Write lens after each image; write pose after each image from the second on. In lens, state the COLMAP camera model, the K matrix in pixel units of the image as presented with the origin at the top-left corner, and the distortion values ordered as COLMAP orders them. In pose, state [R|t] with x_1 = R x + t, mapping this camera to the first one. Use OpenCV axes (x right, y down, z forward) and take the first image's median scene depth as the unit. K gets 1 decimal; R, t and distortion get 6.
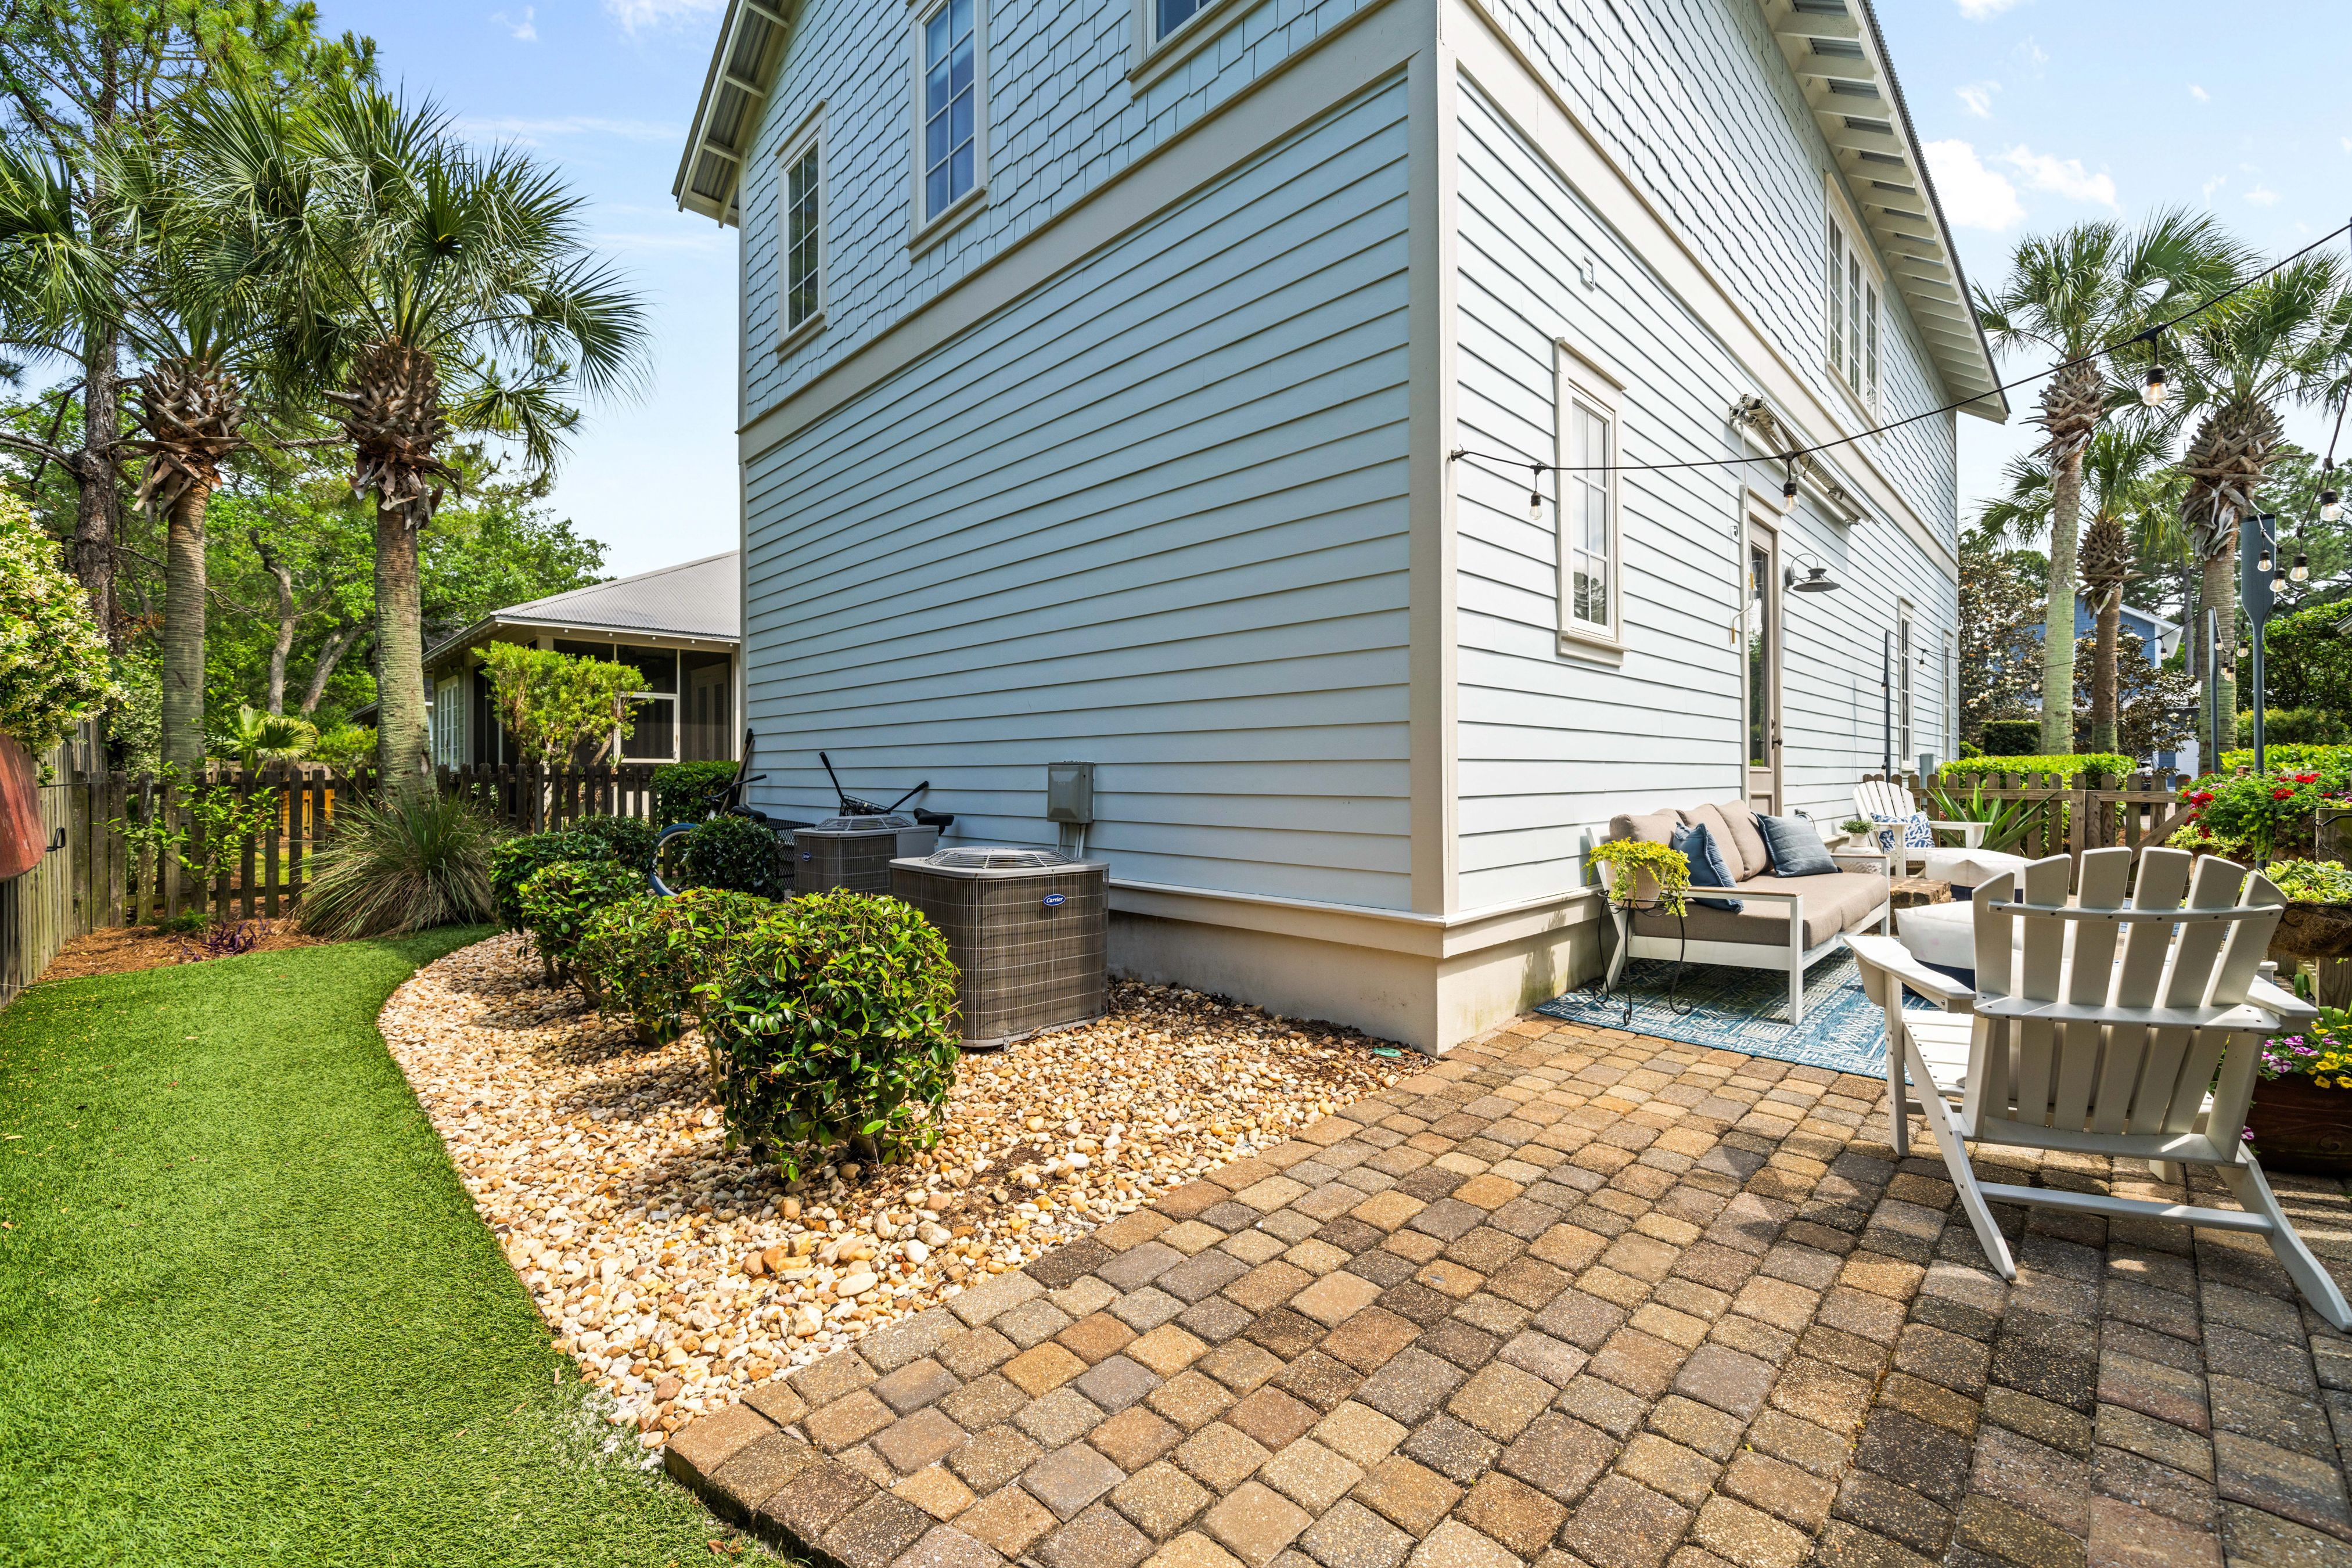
lens RADIAL K [[959.4, 0, 1169.3], [0, 959.4, 774.1], [0, 0, 1]] dist [-0.000779, -0.000025]
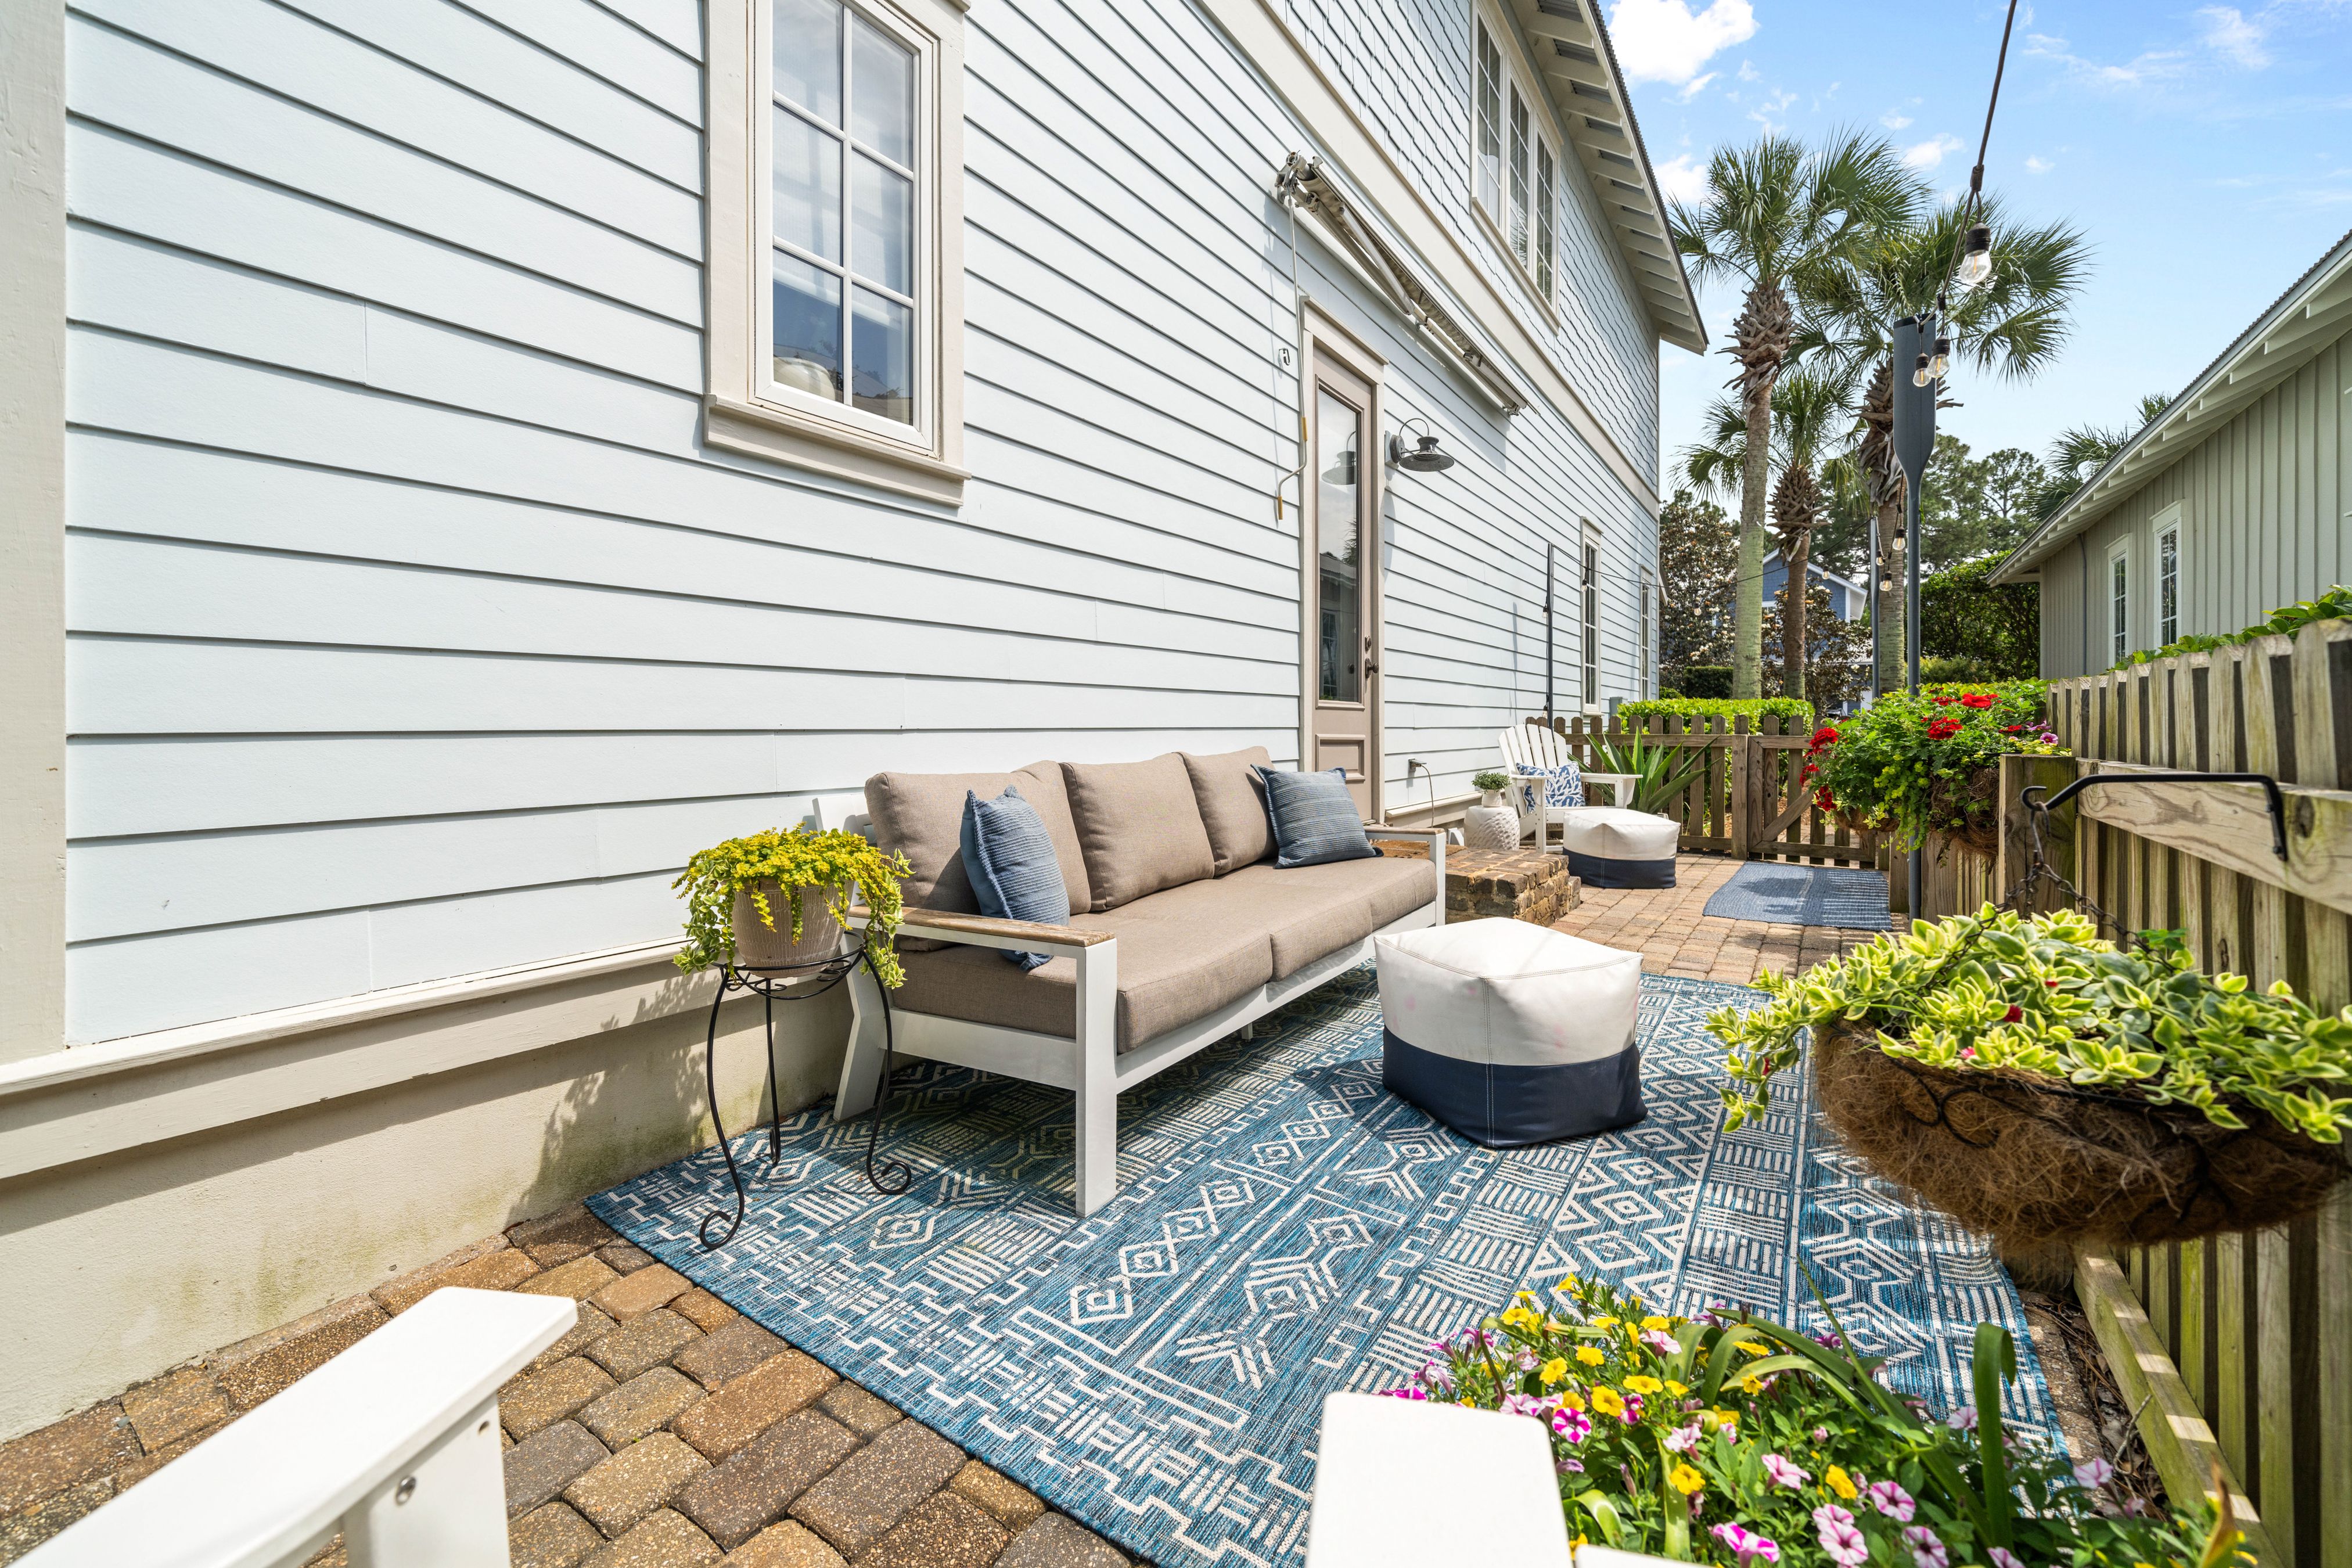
lens RADIAL K [[973.1, 0, 1177.2], [0, 973.1, 735.0], [0, 0, 1]] dist [-0.000151, -0.000116]
pose [[0.981228, -0.000859, 0.192849, 0.207766], [-0.000936, 0.999957, 0.009220, 0.006509], [-0.192848, -0.009228, 0.981185, 0.179039]]
